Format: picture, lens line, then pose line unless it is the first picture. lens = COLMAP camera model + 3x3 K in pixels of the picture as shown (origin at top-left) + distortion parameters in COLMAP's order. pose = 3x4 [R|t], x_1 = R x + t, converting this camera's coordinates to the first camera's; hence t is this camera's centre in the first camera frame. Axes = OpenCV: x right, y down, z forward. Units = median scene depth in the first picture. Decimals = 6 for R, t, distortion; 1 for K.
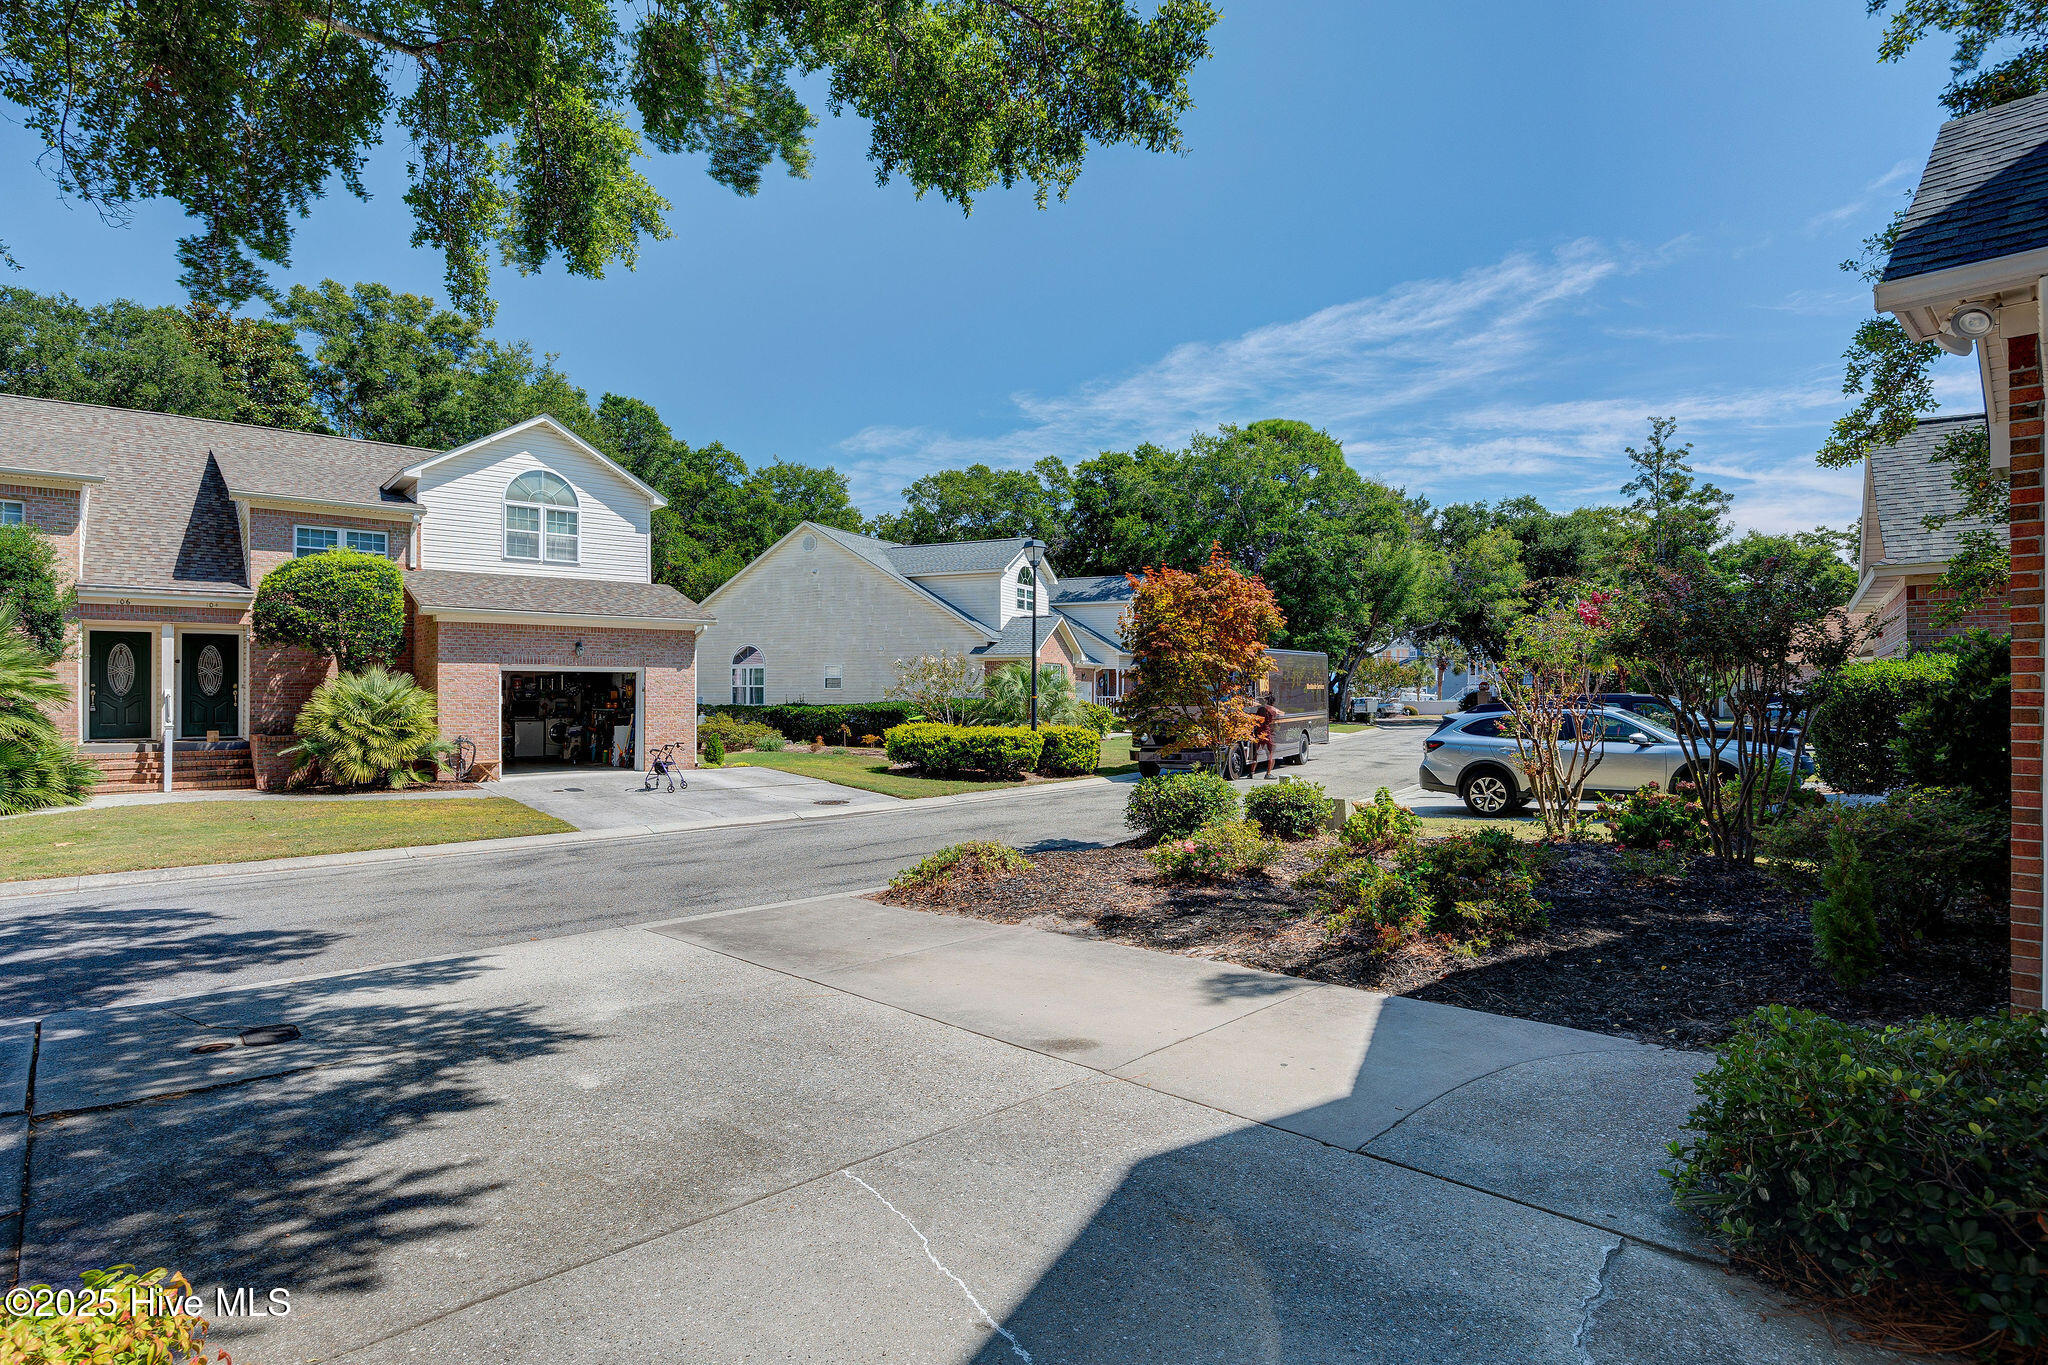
lens RADIAL K [[1019.8, 0, 1024.0], [0, 1019.8, 682.5], [0, 0, 1]] dist [0.029439, 0.000377]
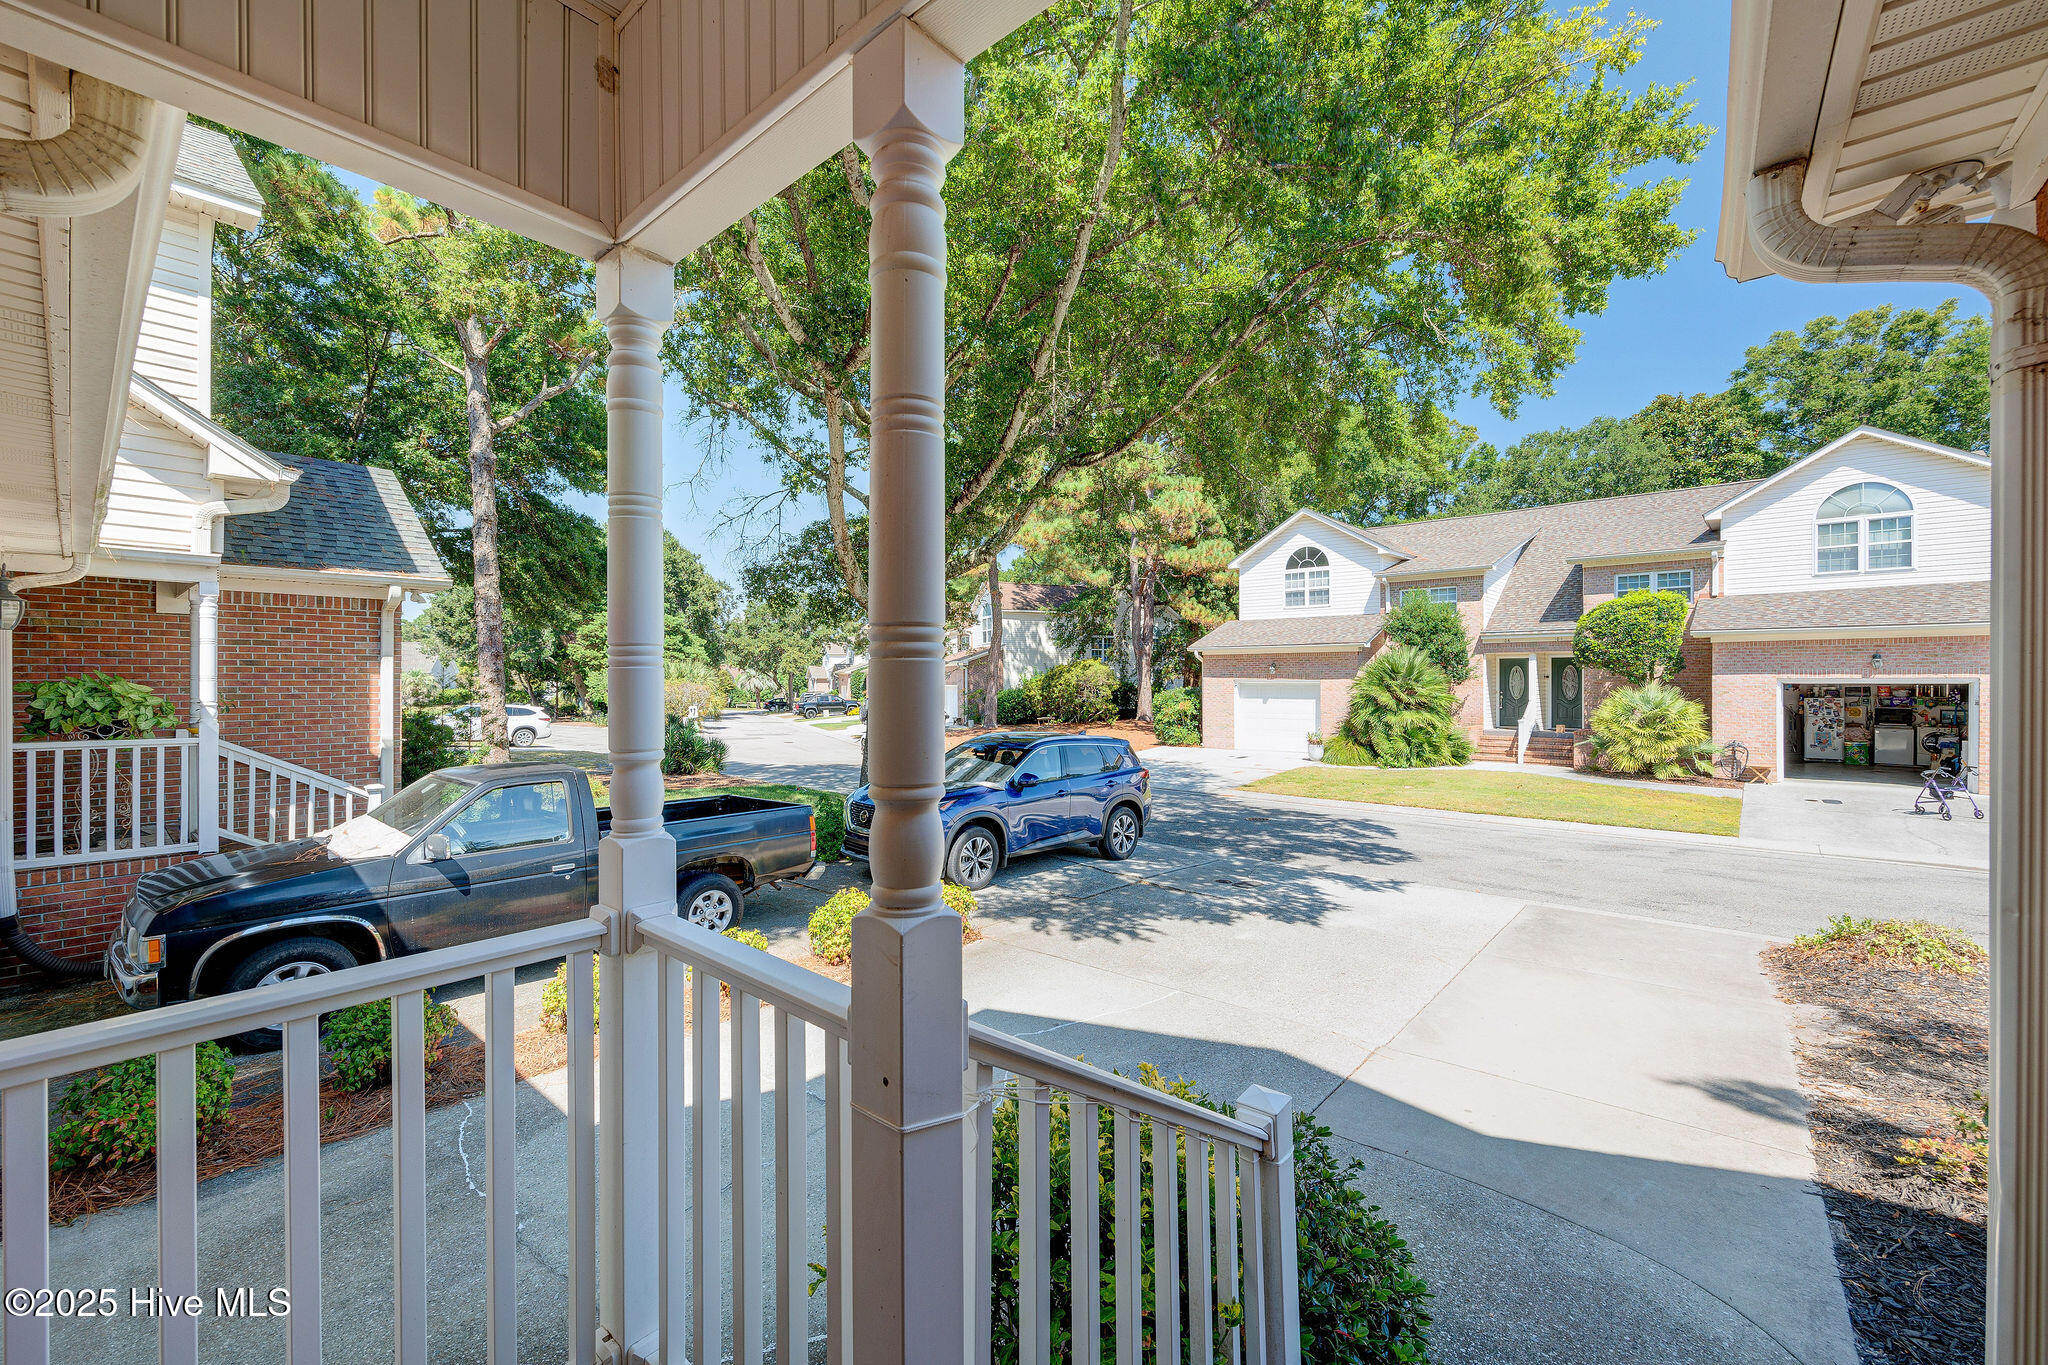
lens RADIAL K [[811.4, 0, 1024.0], [0, 811.4, 682.5], [0, 0, 1]] dist [-0.000532, -0.000167]
pose [[0.168459, 0.001781, -0.985707, 0.237986], [0.005990, 0.999978, 0.002830, -0.022875], [0.985690, -0.006381, 0.168445, 0.070368]]
